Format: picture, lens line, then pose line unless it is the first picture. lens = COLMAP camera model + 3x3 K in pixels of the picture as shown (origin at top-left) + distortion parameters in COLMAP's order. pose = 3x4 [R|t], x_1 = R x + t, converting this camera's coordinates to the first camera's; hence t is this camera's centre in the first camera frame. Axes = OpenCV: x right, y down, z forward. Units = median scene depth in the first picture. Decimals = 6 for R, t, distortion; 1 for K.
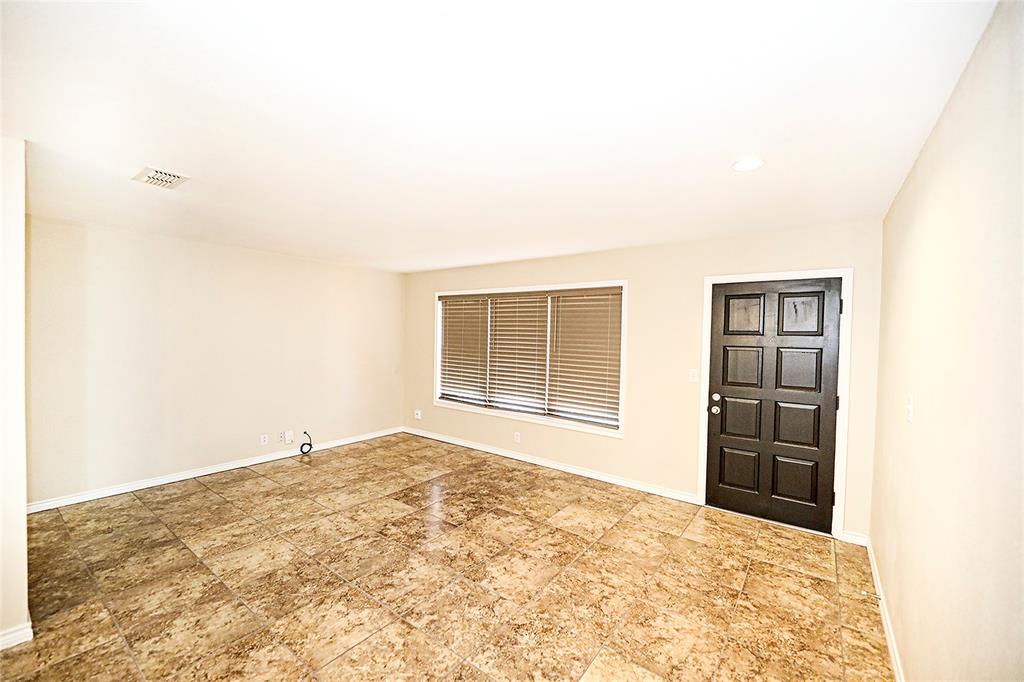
lens RADIAL K [[411.1, 0, 509.8], [0, 411.1, 344.7], [0, 0, 1]] dist [0.001518, -0.004437]
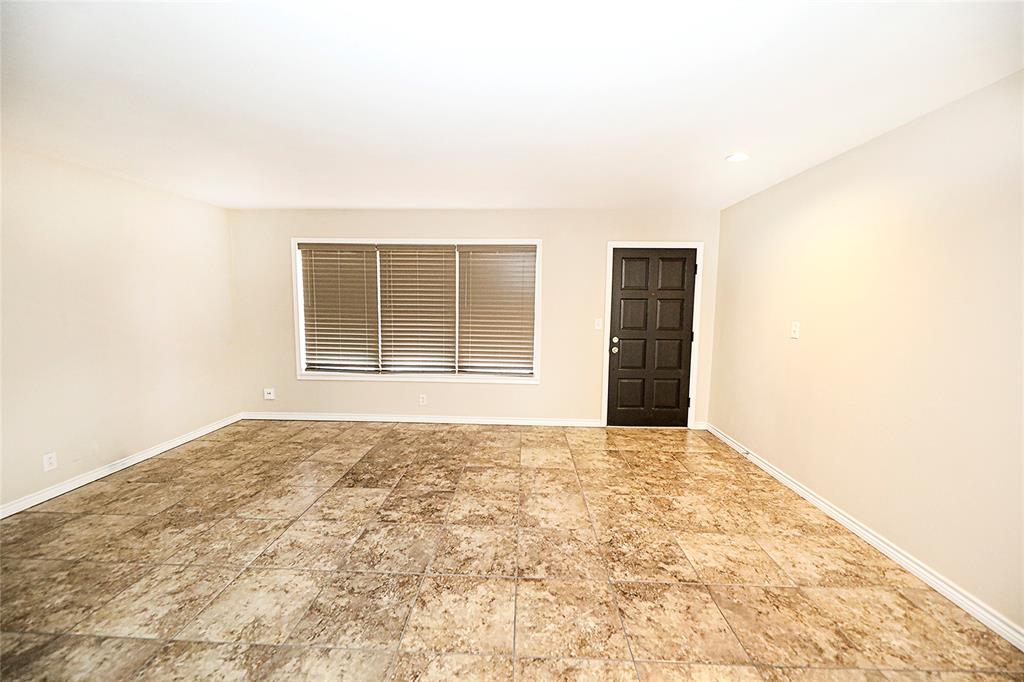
lens RADIAL K [[411.1, 0, 509.8], [0, 411.1, 344.7], [0, 0, 1]] dist [0.001518, -0.004437]
pose [[0.821051, -0.069376, 0.566623, -0.444834], [0.020355, 0.995515, 0.092393, 0.018559], [-0.570492, -0.064326, 0.818781, 0.147018]]
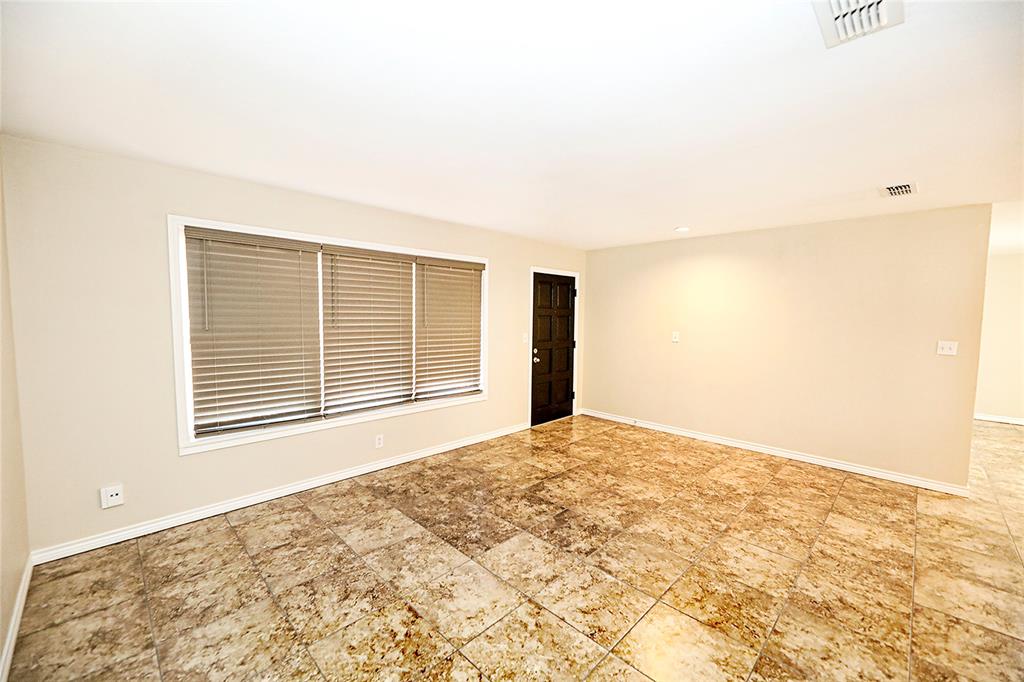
lens RADIAL K [[411.1, 0, 509.8], [0, 411.1, 344.7], [0, 0, 1]] dist [0.001518, -0.004437]
pose [[0.142144, -0.093384, 0.985431, -0.884213], [0.017367, 0.995622, 0.091845, -0.027858], [-0.989694, 0.004059, 0.143144, 0.828350]]
